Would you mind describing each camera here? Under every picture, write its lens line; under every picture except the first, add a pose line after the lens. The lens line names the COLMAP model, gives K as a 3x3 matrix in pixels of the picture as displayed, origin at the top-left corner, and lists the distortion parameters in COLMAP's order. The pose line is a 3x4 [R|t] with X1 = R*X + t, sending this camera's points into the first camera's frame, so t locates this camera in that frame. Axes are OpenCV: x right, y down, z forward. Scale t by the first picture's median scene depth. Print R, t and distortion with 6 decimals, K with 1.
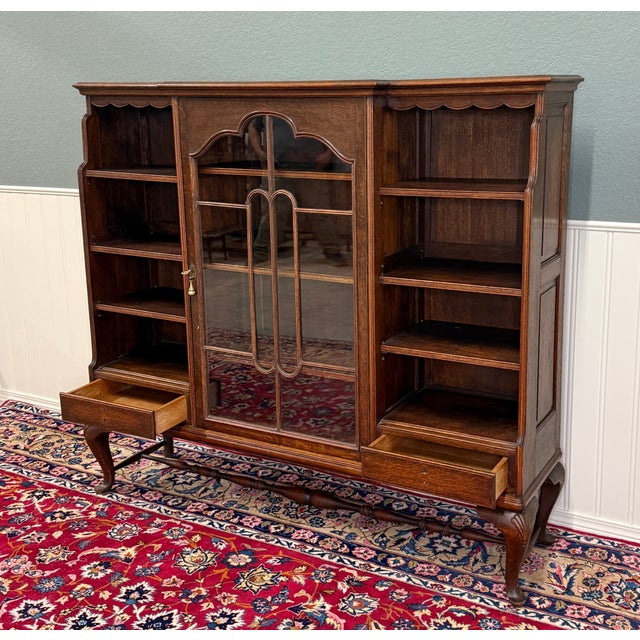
lens RADIAL K [[837.5, 0, 375.1], [0, 837.5, 275.7], [0, 0, 1]] dist [0.159028, -0.288721]
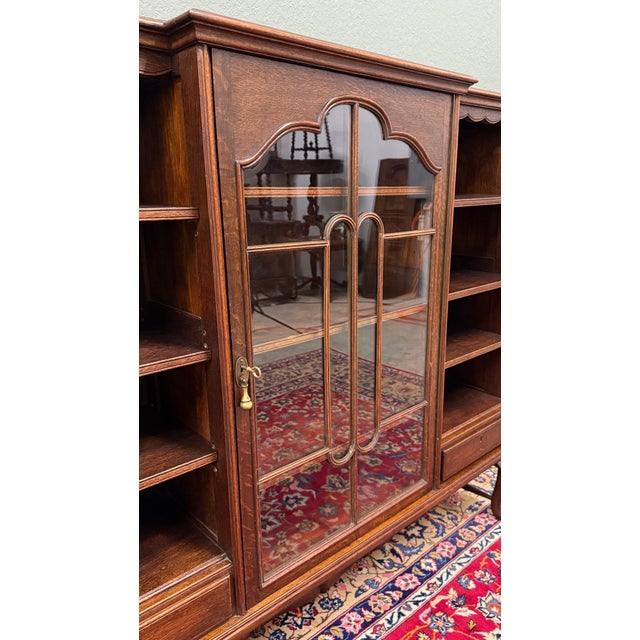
lens RADIAL K [[519.7, 0, 340.3], [0, 519.7, 320.4], [0, 0, 1]] dist [0.000446, -0.003156]
pose [[0.329015, -0.231651, 0.915471, -0.527885], [0.191801, 0.965631, 0.175412, -0.089891], [-0.924641, 0.117875, 0.362138, 0.825133]]
